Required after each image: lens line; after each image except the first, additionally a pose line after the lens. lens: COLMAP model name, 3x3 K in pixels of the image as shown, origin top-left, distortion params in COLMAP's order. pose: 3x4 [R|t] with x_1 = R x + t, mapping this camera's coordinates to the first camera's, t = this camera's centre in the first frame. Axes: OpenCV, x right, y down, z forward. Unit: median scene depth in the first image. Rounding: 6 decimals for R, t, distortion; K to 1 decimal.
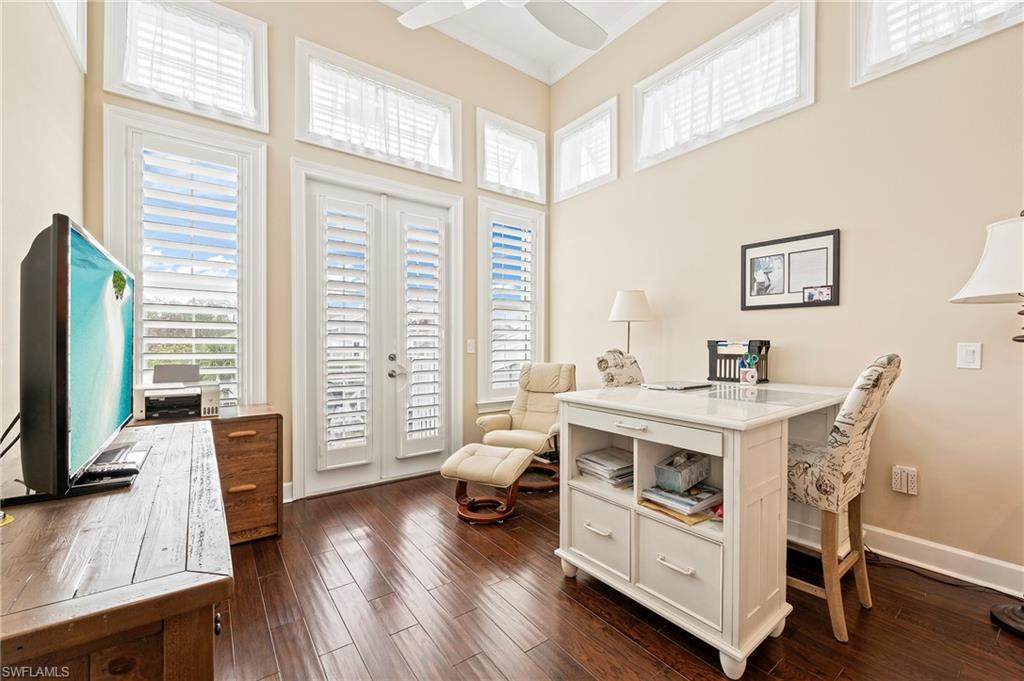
lens RADIAL K [[404.9, 0, 493.8], [0, 404.9, 344.5], [0, 0, 1]] dist [-0.001727, -0.000410]
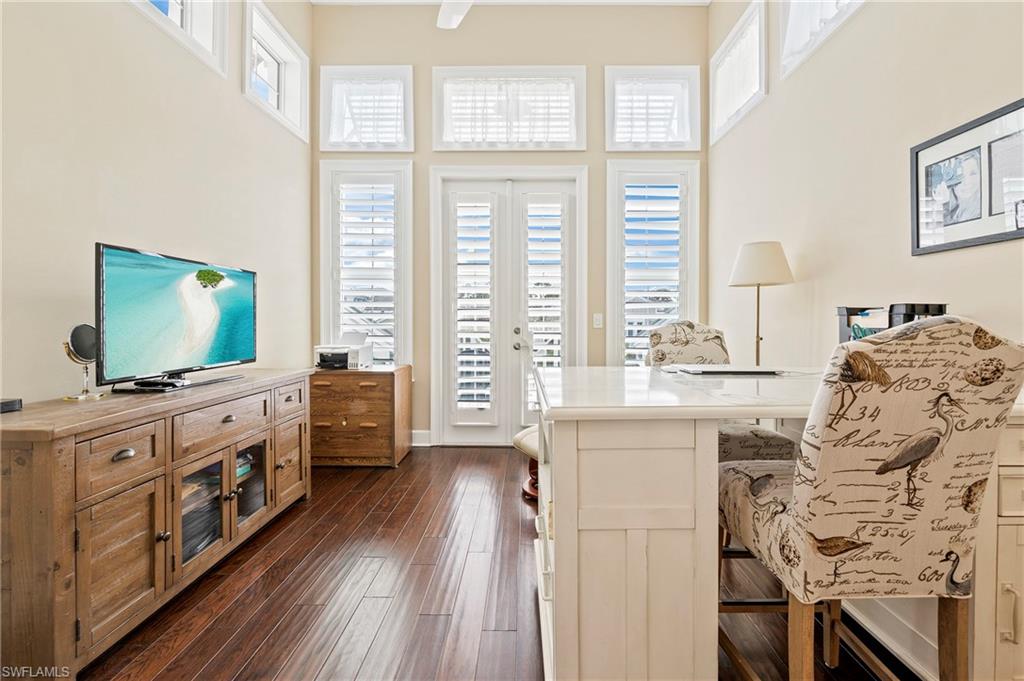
lens RADIAL K [[403.6, 0, 528.1], [0, 403.6, 324.1], [0, 0, 1]] dist [-0.001514, -0.000290]
pose [[0.817345, 0.002426, -0.576143, 0.437675], [-0.003489, 0.999994, -0.000739, 0.016854], [0.576138, 0.002614, 0.817348, 0.165203]]
